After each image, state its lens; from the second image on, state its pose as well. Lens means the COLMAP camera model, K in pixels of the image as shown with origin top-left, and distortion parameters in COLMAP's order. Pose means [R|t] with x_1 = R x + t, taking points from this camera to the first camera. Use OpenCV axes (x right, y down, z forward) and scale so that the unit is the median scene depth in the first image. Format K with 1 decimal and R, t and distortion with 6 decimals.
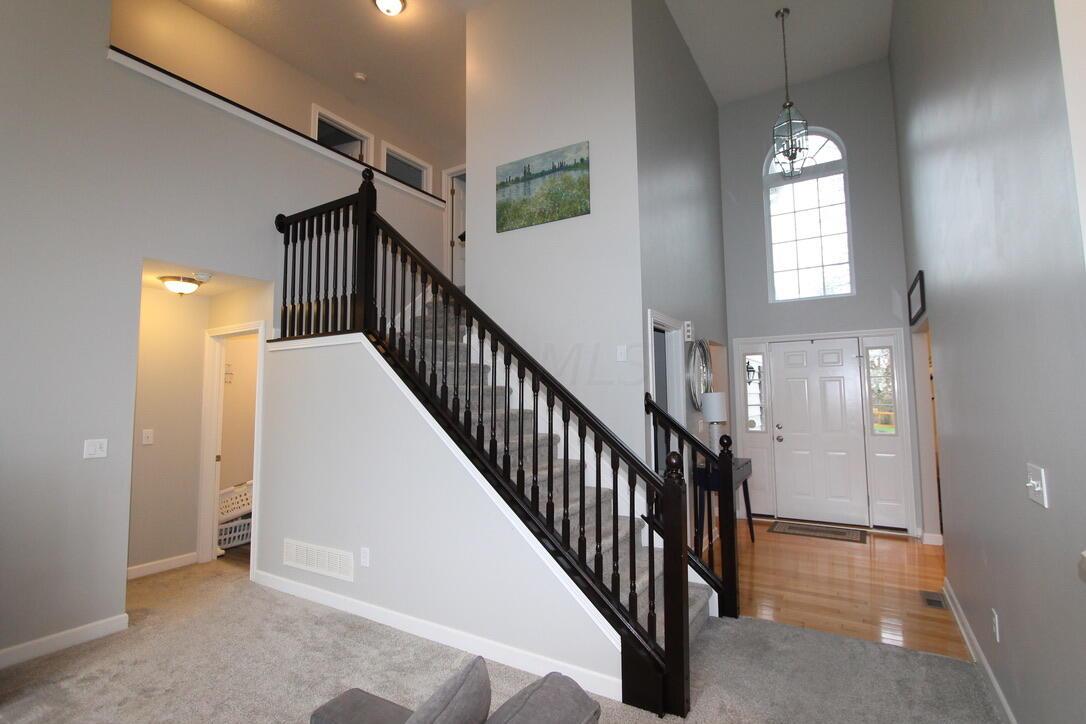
lens RADIAL K [[505.3, 0, 550.7], [0, 505.3, 356.9], [0, 0, 1]] dist [0.001363, 0.000026]
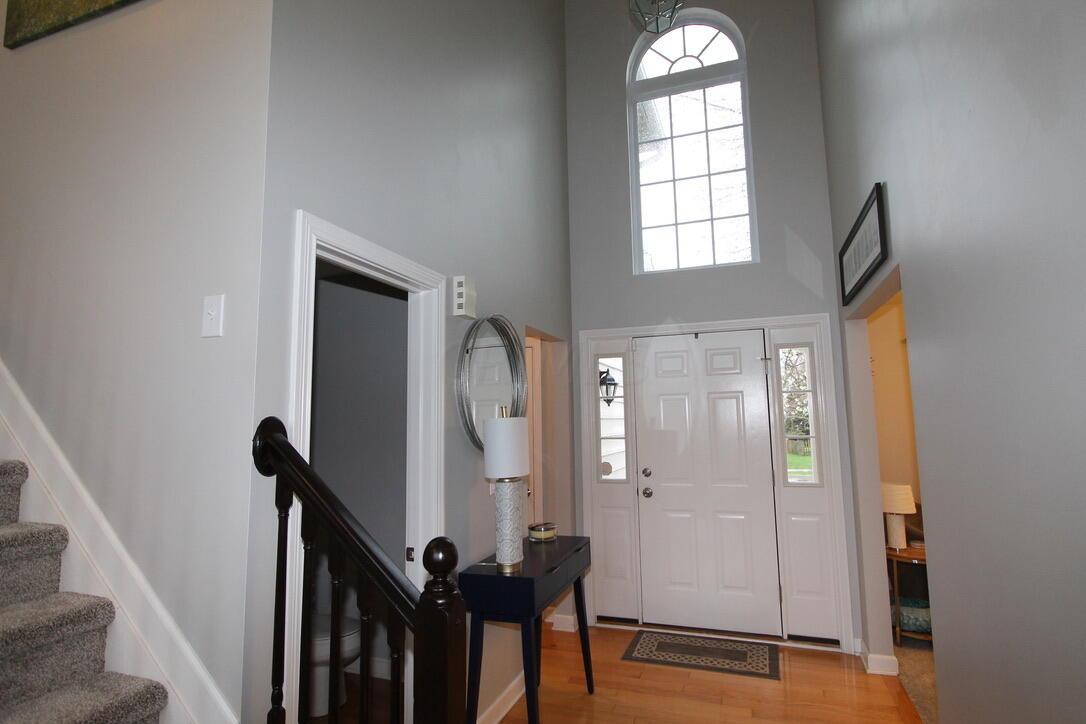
lens RADIAL K [[554.6, 0, 543.0], [0, 554.6, 362.0], [0, 0, 1]] dist [-0.001399, 0.000525]
pose [[0.982818, 0.013813, 0.184060, 0.211994], [-0.008314, 0.999497, -0.030615, 0.026206], [-0.184390, 0.028559, 0.982438, 0.374316]]
